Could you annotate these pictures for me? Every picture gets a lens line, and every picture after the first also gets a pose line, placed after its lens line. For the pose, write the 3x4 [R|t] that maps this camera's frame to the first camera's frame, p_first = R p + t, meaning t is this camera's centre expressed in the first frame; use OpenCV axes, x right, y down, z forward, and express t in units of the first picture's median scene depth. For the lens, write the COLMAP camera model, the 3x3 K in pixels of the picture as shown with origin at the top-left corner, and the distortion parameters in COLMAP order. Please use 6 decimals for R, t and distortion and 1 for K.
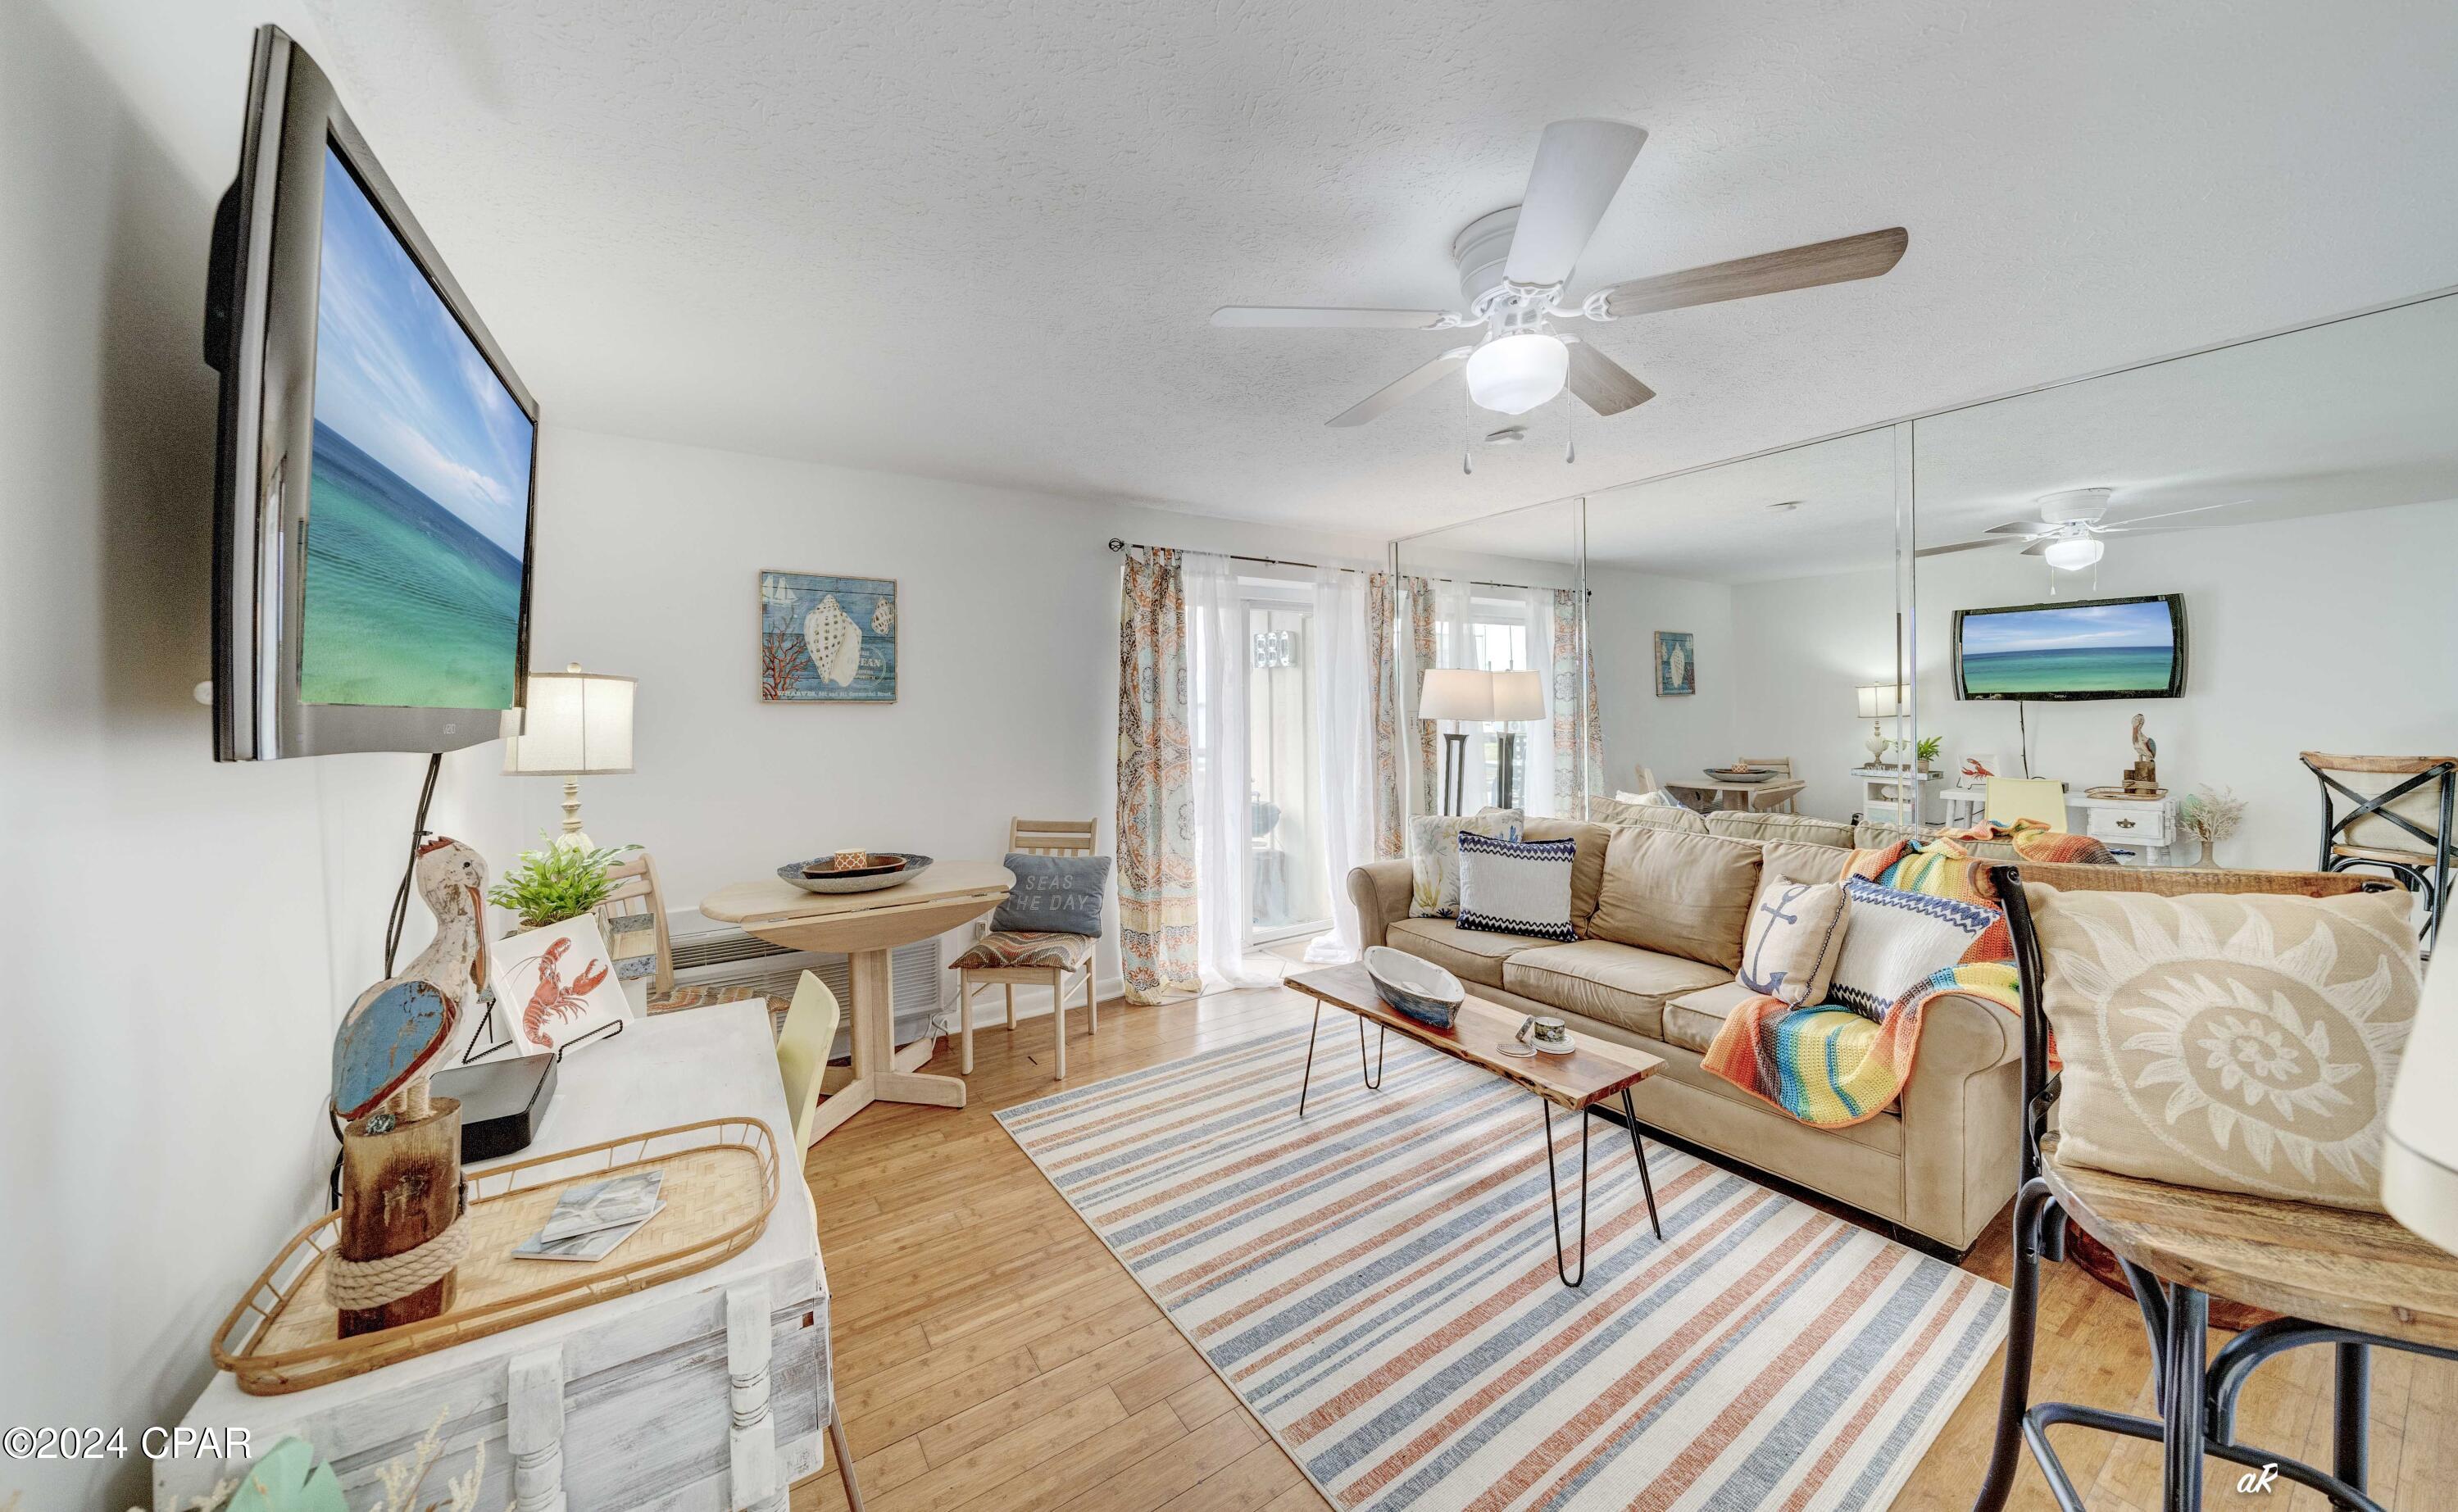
lens RADIAL K [[866.7, 0, 1206.7], [0, 866.7, 707.6], [0, 0, 1]] dist [-0.001788, -0.000096]
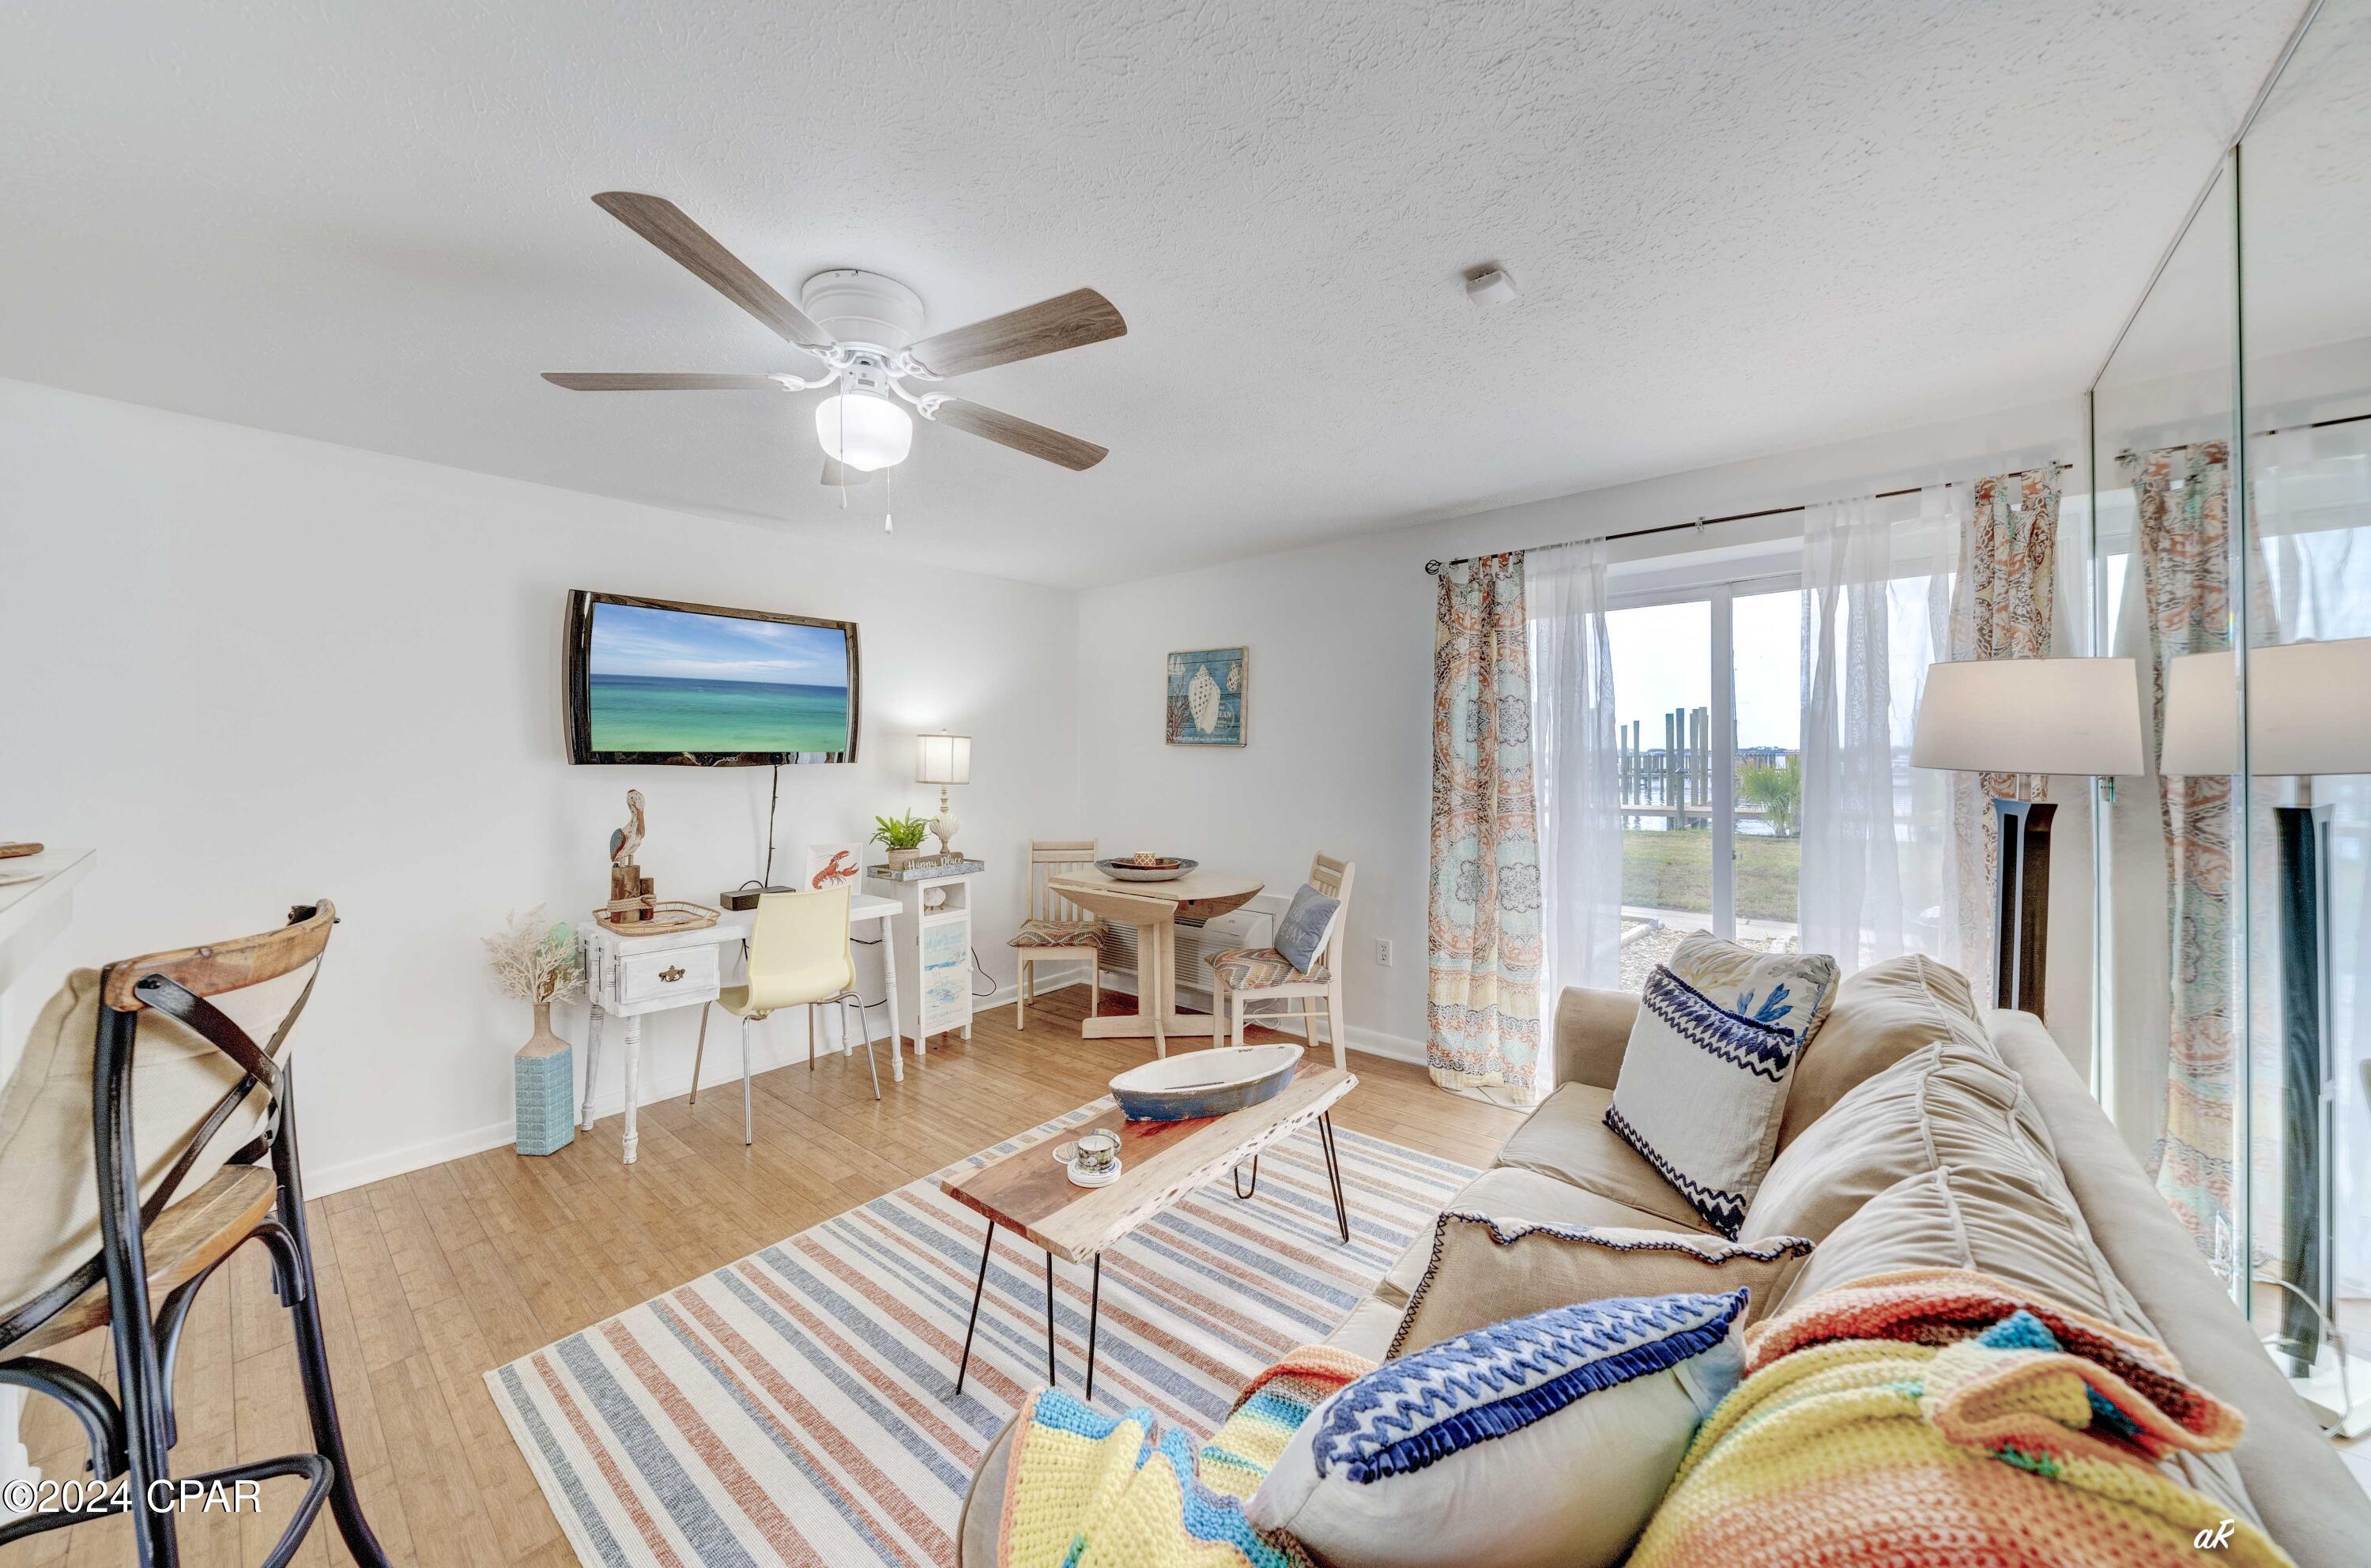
lens RADIAL K [[838.8, 0, 1169.0], [0, 838.8, 759.4], [0, 0, 1]] dist [0.000365, -0.000005]
pose [[0.284862, 0.018230, -0.958395, 0.848299], [-0.000381, 0.999821, 0.018905, -0.009518], [0.958569, -0.005020, 0.284818, 0.618156]]
